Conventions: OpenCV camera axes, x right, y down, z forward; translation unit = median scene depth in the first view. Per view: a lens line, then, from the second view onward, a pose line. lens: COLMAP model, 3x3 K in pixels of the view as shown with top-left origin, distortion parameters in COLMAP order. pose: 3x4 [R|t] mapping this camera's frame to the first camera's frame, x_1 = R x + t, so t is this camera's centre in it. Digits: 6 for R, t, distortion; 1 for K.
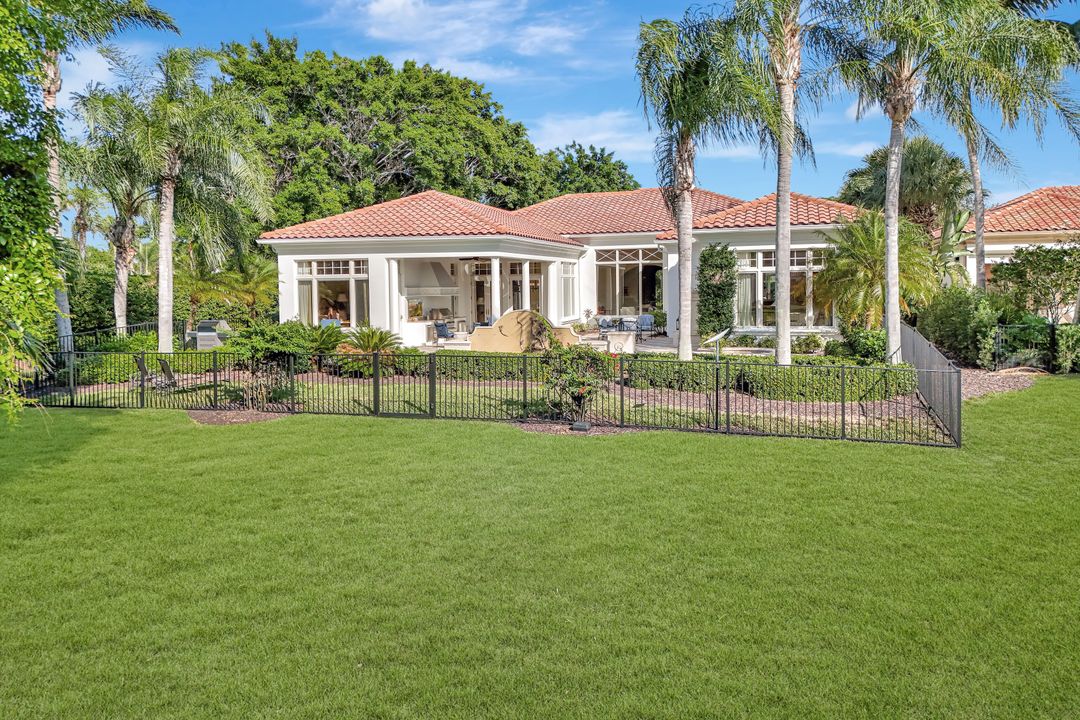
lens RADIAL K [[794.7, 0, 540.6], [0, 794.7, 301.5], [0, 0, 1]] dist [0.101781, -0.086831]
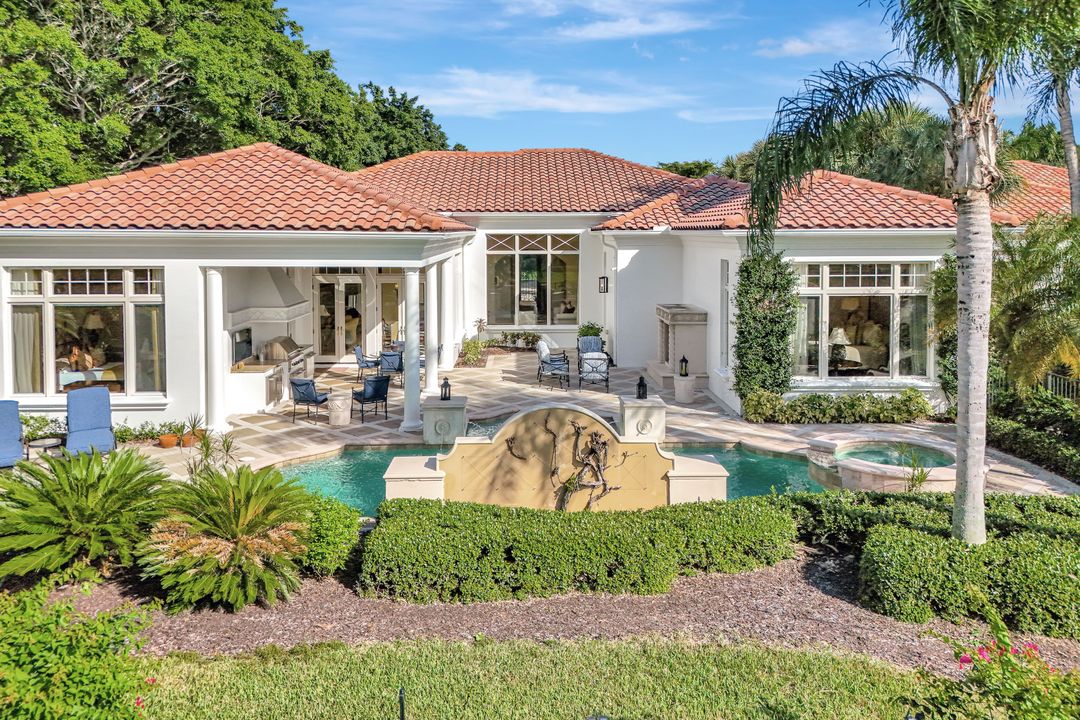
lens RADIAL K [[806.7, 0, 541.6], [0, 806.7, 258.6], [0, 0, 1]] dist [0.027626, -0.005214]
pose [[0.950069, 0.002224, 0.312031, -0.109169], [-0.005190, 0.999949, 0.008676, -0.049520], [-0.311996, -0.009863, 0.950032, 0.301337]]
